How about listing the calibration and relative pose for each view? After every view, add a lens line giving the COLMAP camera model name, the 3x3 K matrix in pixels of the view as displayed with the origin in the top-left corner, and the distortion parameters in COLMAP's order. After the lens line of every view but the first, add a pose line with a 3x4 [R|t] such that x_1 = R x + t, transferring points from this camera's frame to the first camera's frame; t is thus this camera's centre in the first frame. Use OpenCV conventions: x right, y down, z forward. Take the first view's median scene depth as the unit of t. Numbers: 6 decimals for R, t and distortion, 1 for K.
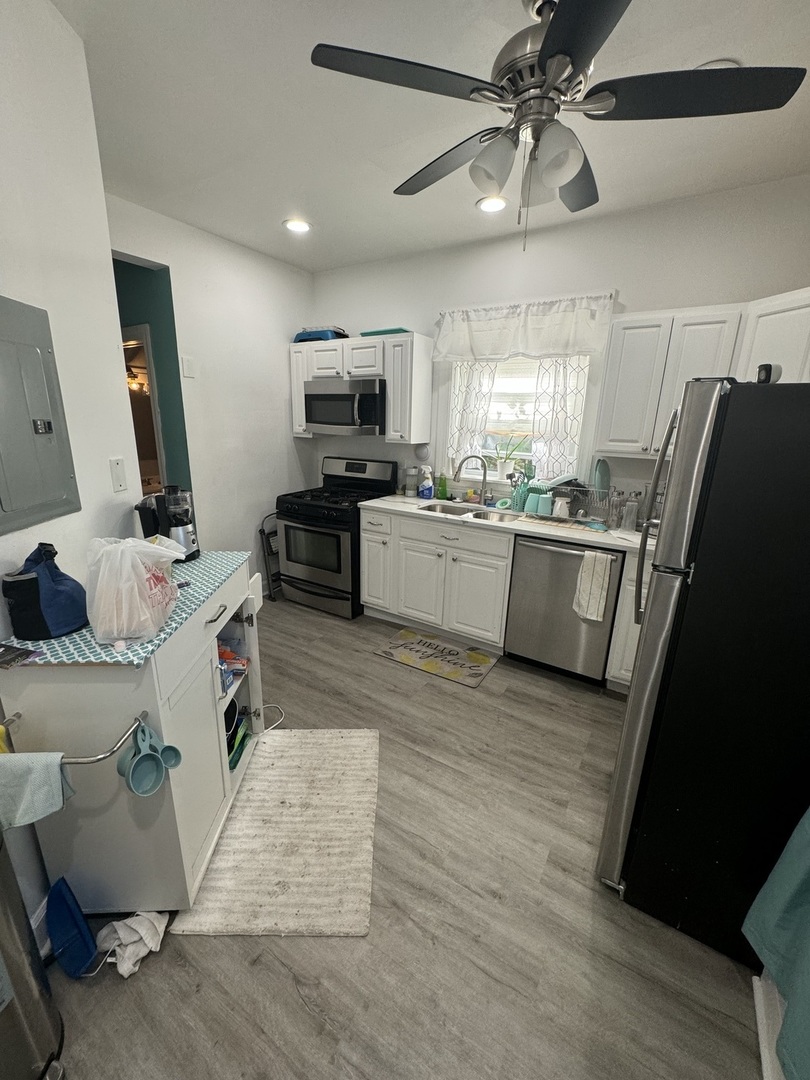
lens RADIAL K [[430.9, 0, 406.1], [0, 430.9, 539.3], [0, 0, 1]] dist [-0.004184, 0.000342]
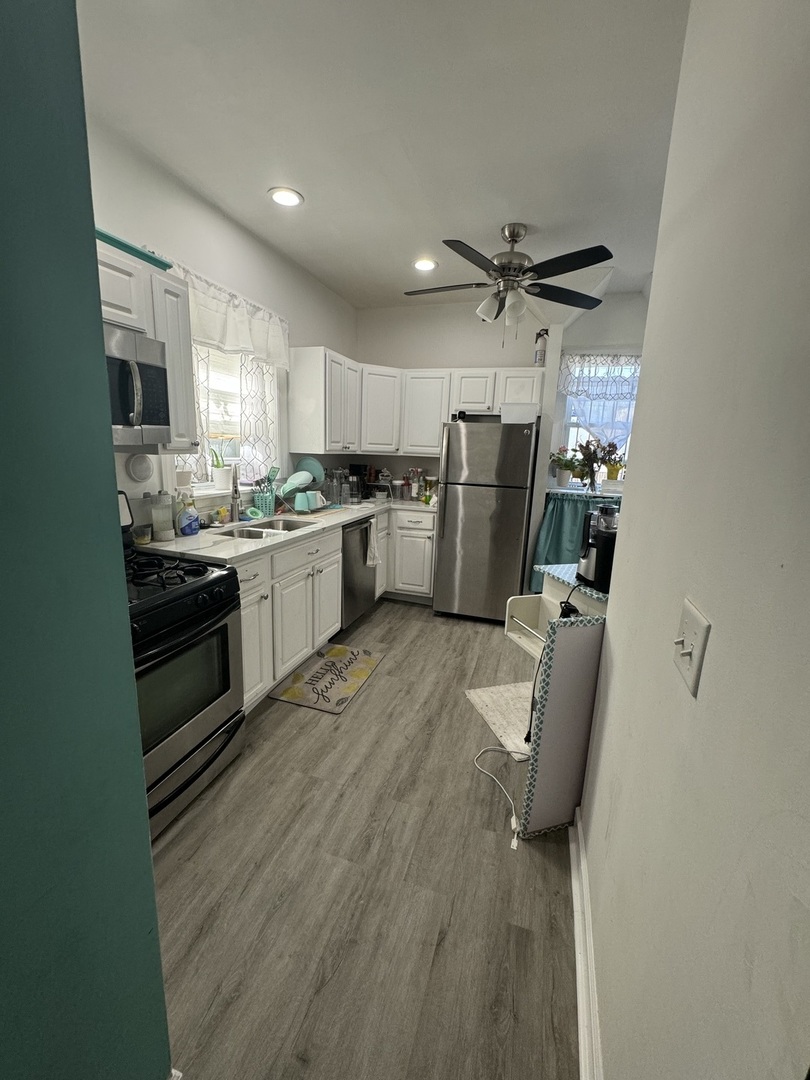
lens RADIAL K [[430.9, 0, 406.1], [0, 430.9, 539.3], [0, 0, 1]] dist [-0.004184, 0.000342]
pose [[-0.243445, -0.240101, 0.939726, -0.810690], [0.212713, 0.932072, 0.293251, -0.257899], [-0.946302, 0.271282, -0.175836, 0.970089]]
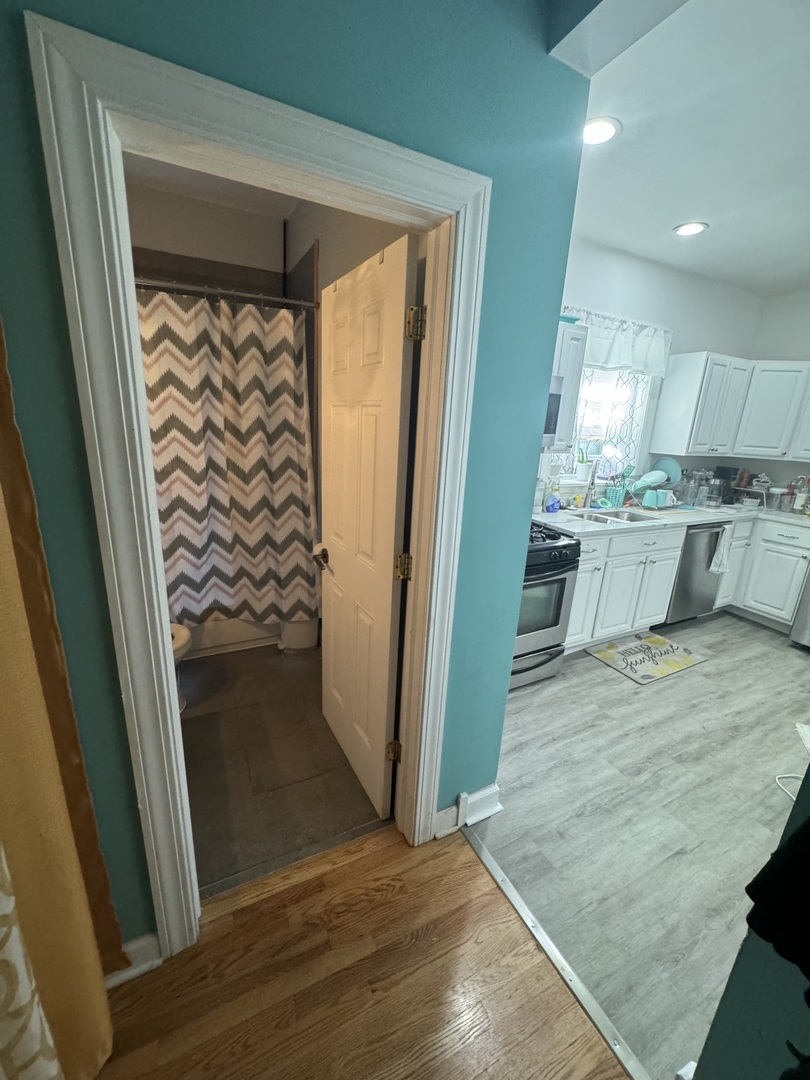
lens RADIAL K [[430.9, 0, 406.1], [0, 430.9, 539.3], [0, 0, 1]] dist [-0.004184, 0.000342]
pose [[0.514037, -0.233087, 0.825492, -1.061336], [0.195078, 0.968921, 0.152110, -0.287222], [-0.835291, 0.082845, 0.543531, 0.929452]]
